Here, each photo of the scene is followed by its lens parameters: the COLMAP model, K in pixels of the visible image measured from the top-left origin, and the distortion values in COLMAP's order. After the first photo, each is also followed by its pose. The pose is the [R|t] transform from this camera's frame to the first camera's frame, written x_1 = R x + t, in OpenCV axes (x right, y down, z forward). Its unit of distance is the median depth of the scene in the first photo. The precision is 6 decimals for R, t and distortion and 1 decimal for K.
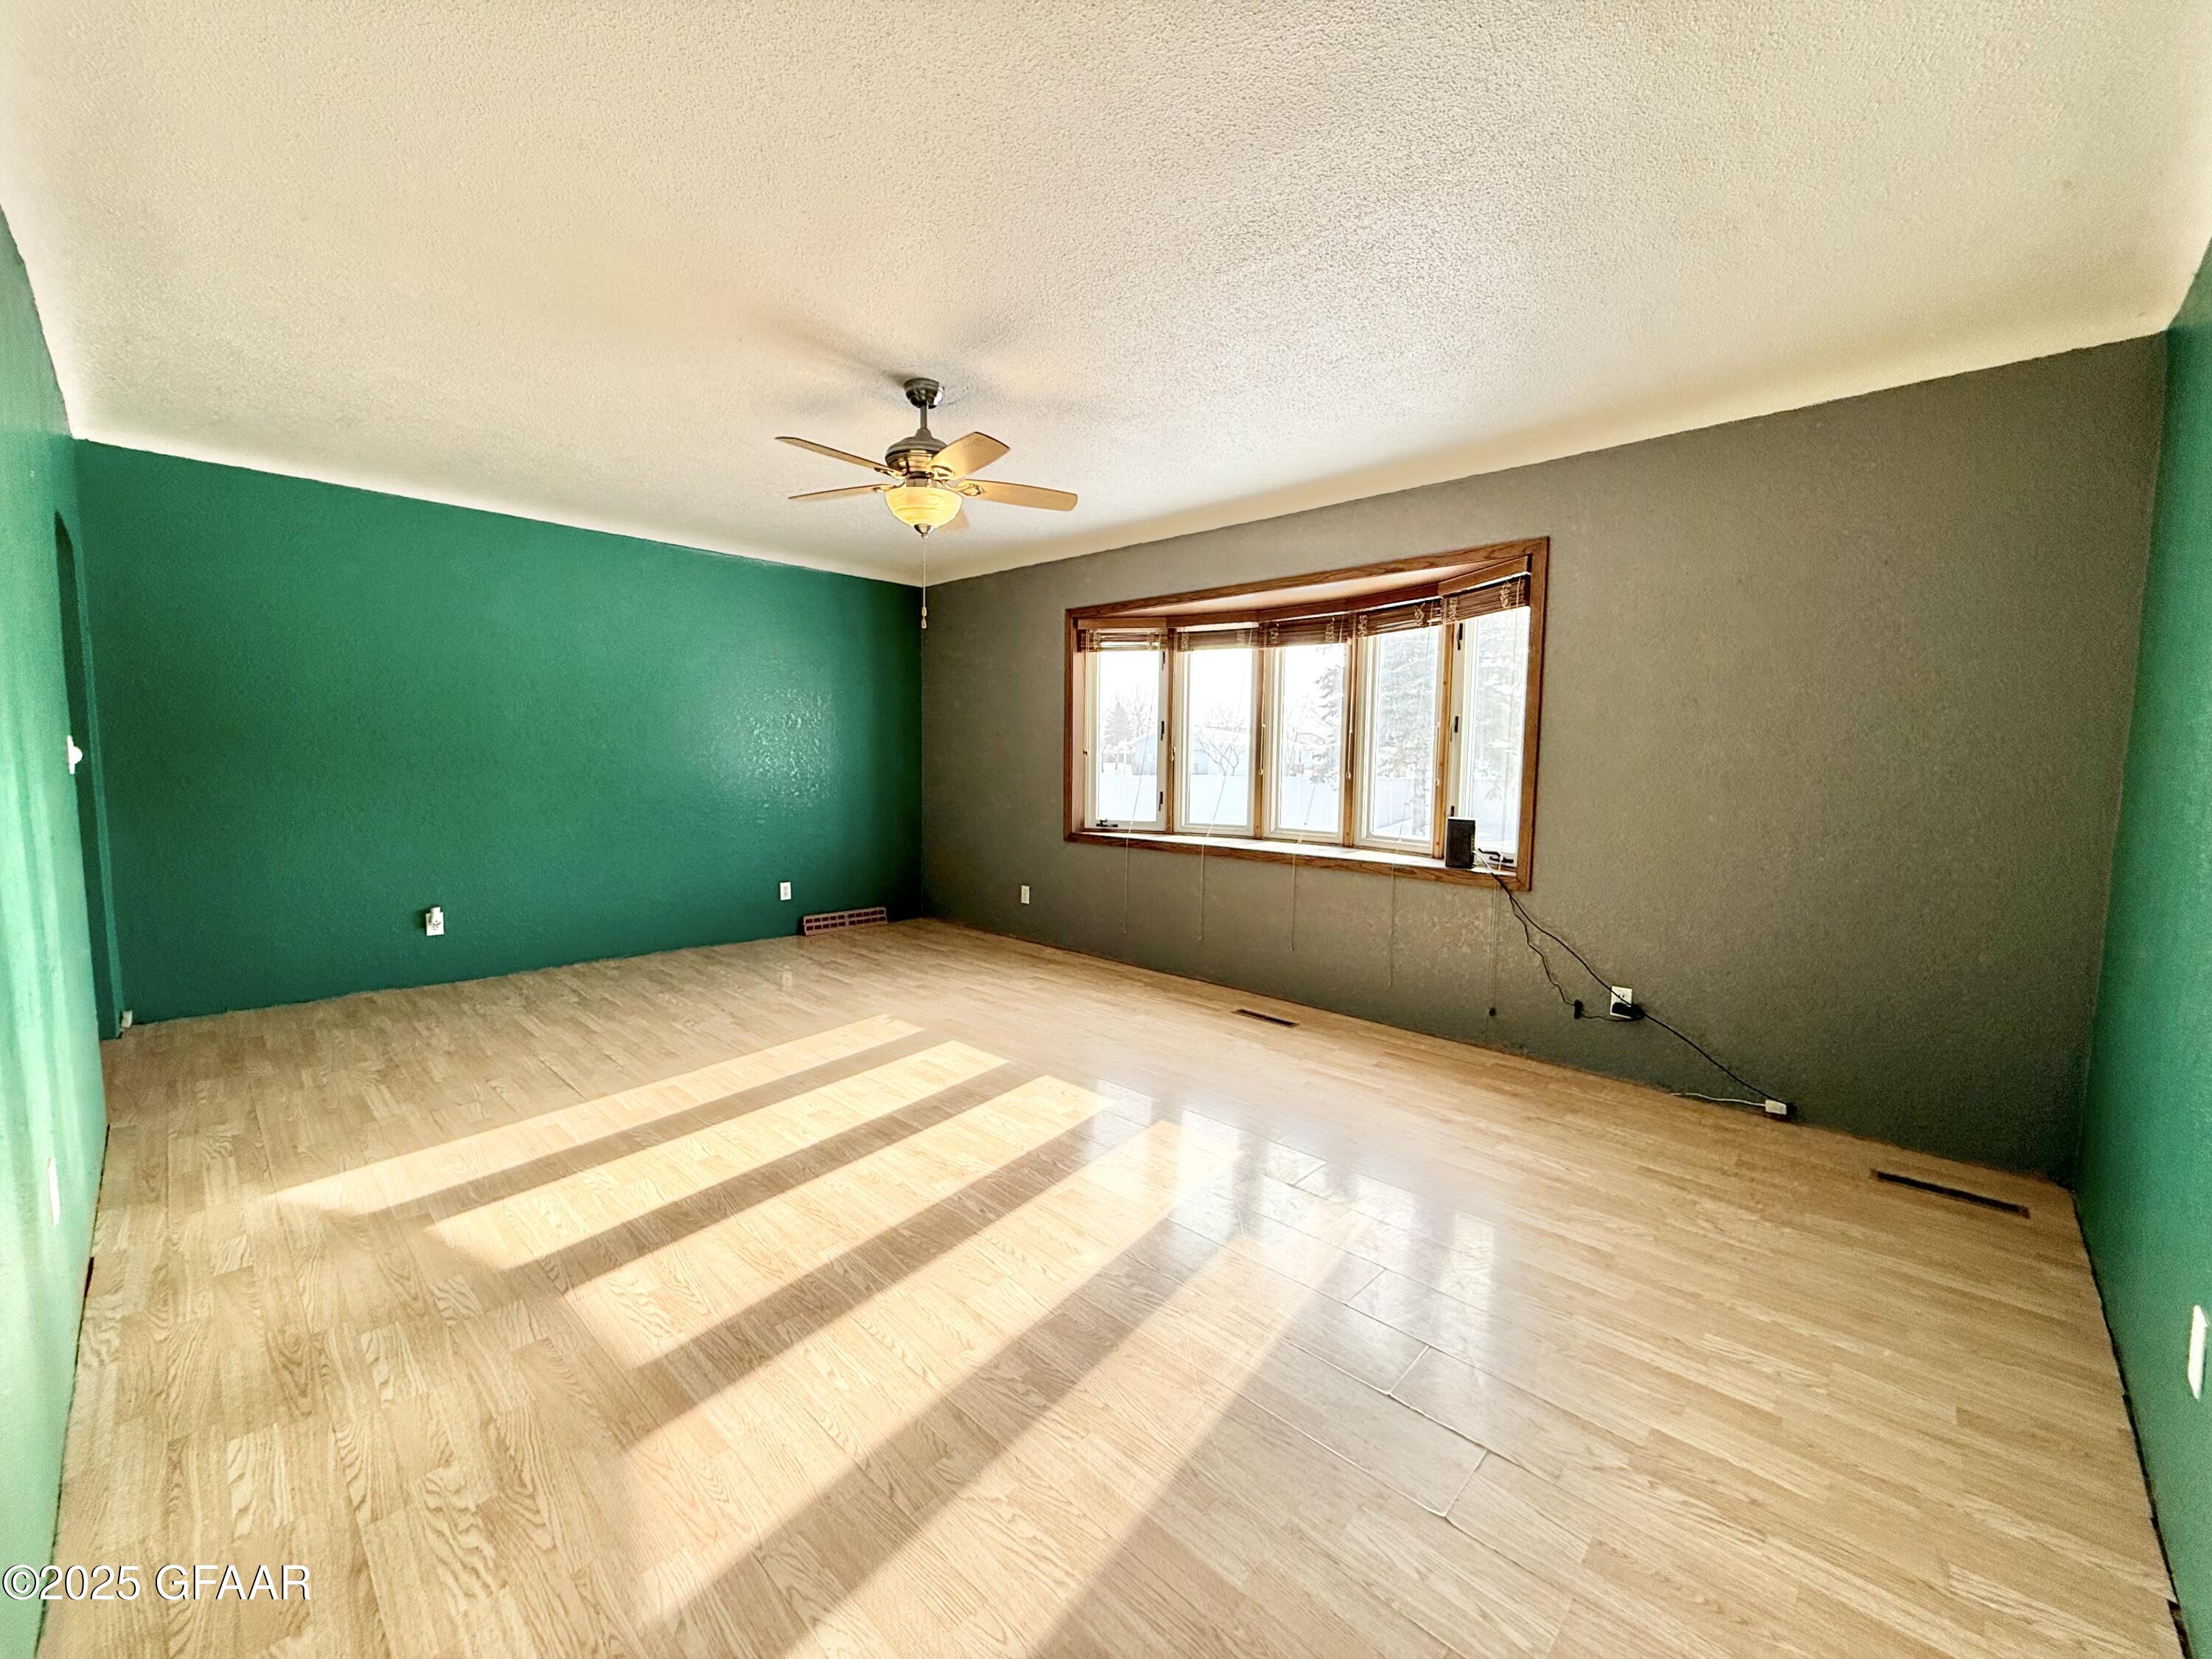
lens RADIAL K [[881.0, 0, 1103.3], [0, 881.0, 831.0], [0, 0, 1]] dist [-0.003257, 0.000979]
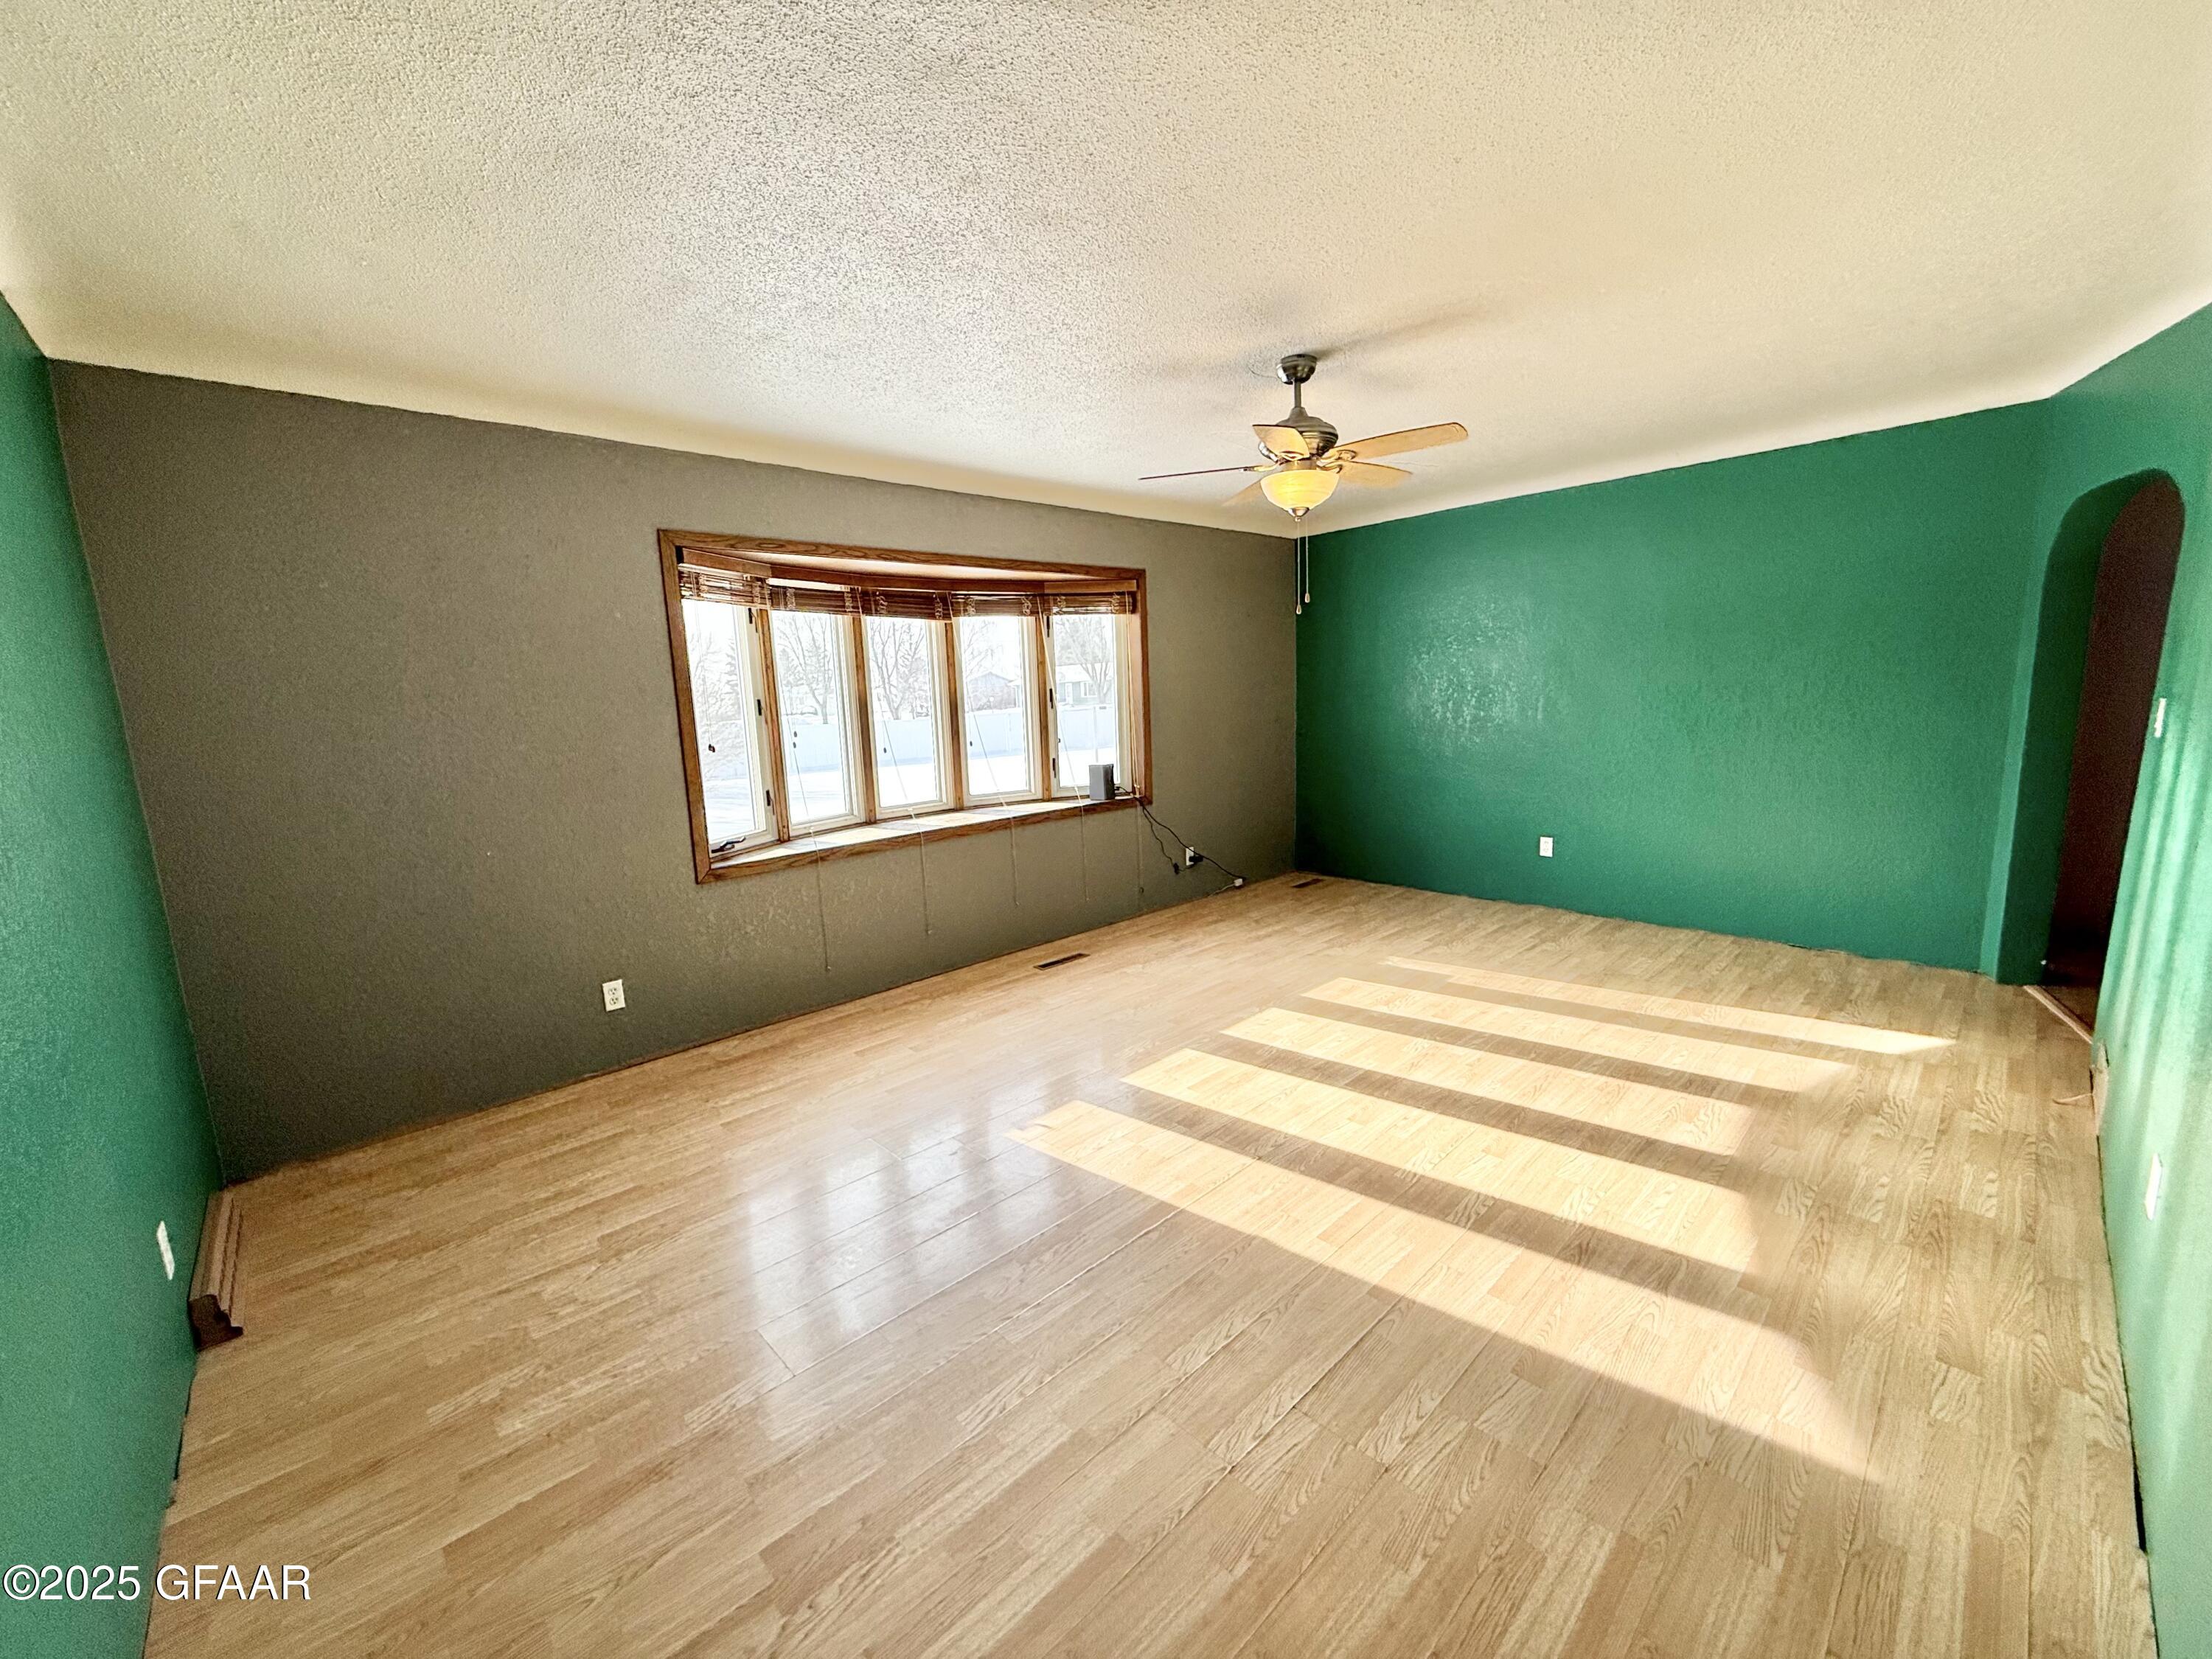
lens RADIAL K [[881.0, 0, 1100.0], [0, 881.0, 827.0], [0, 0, 1]] dist [-0.003257, 0.000979]
pose [[0.053903, -0.175186, 0.983059, -1.245888], [0.127205, 0.977674, 0.167251, -0.192037], [-0.990411, 0.116034, 0.074984, 1.188030]]
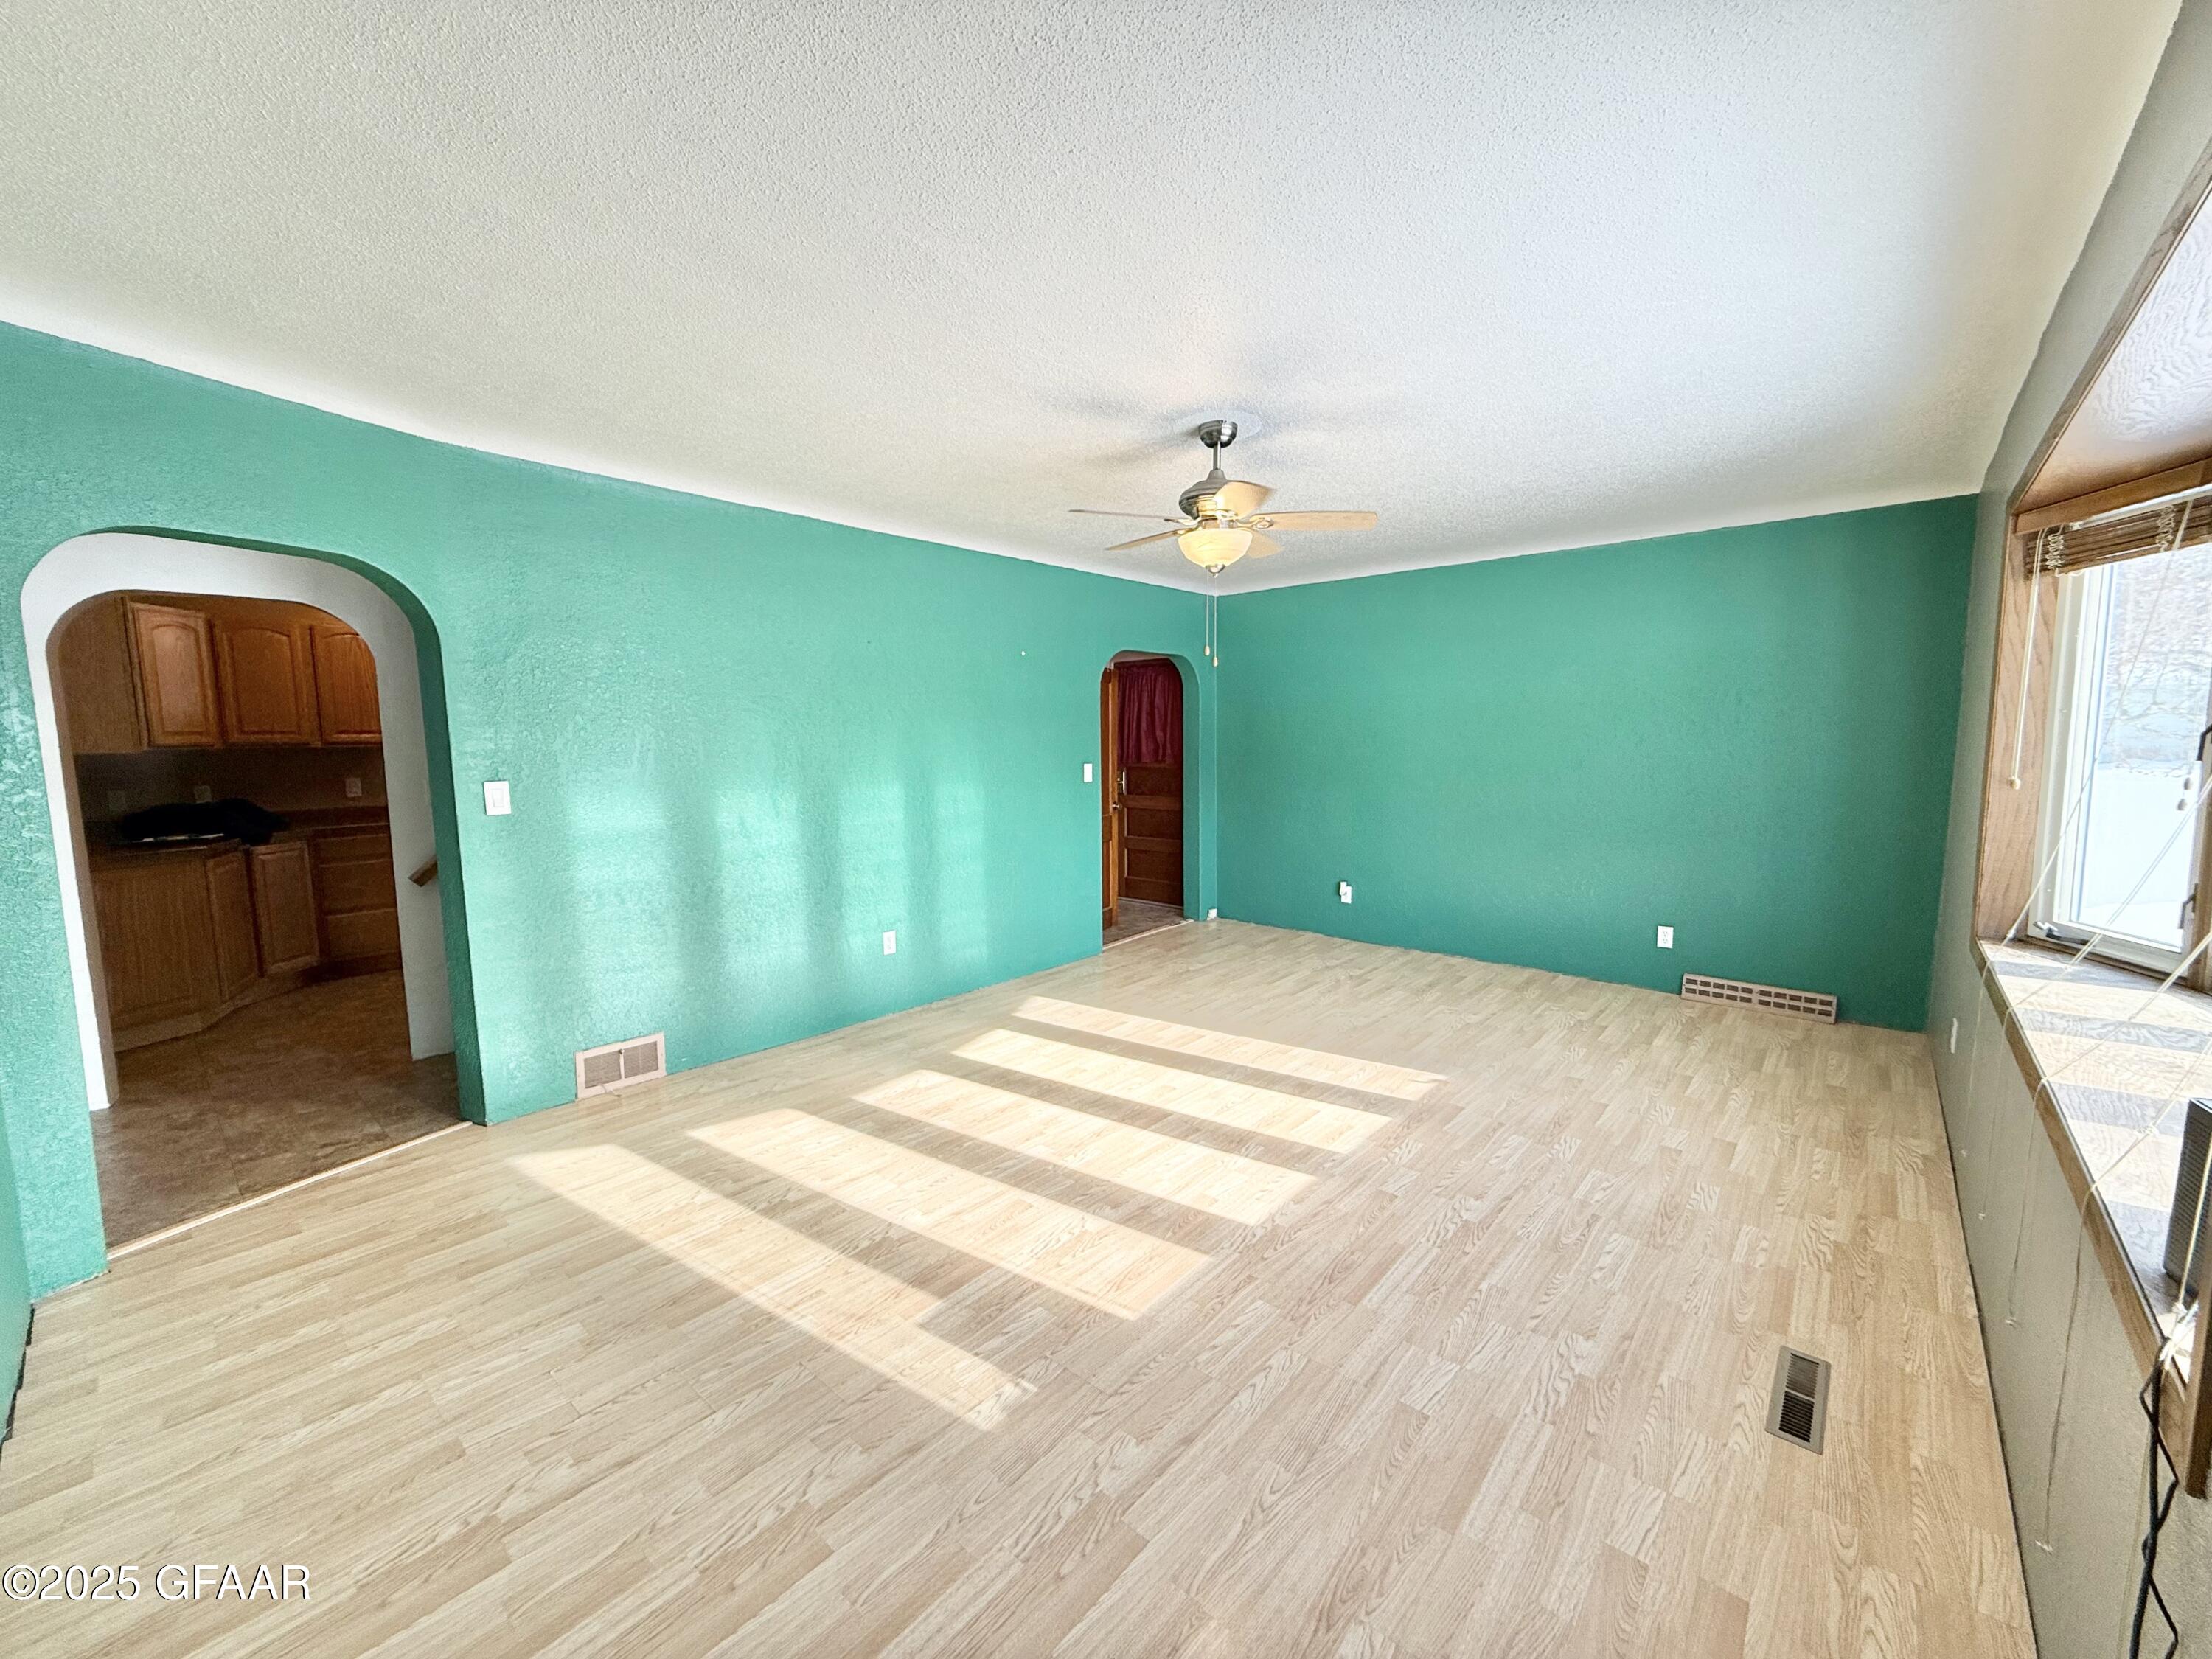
lens RADIAL K [[881.0, 0, 1097.5], [0, 881.0, 834.8], [0, 0, 1]] dist [-0.003257, 0.000979]
pose [[0.032483, 0.097370, -0.994718, 0.829945], [-0.076201, 0.992588, 0.094673, -0.123039], [0.996563, 0.072723, 0.039662, 0.846413]]
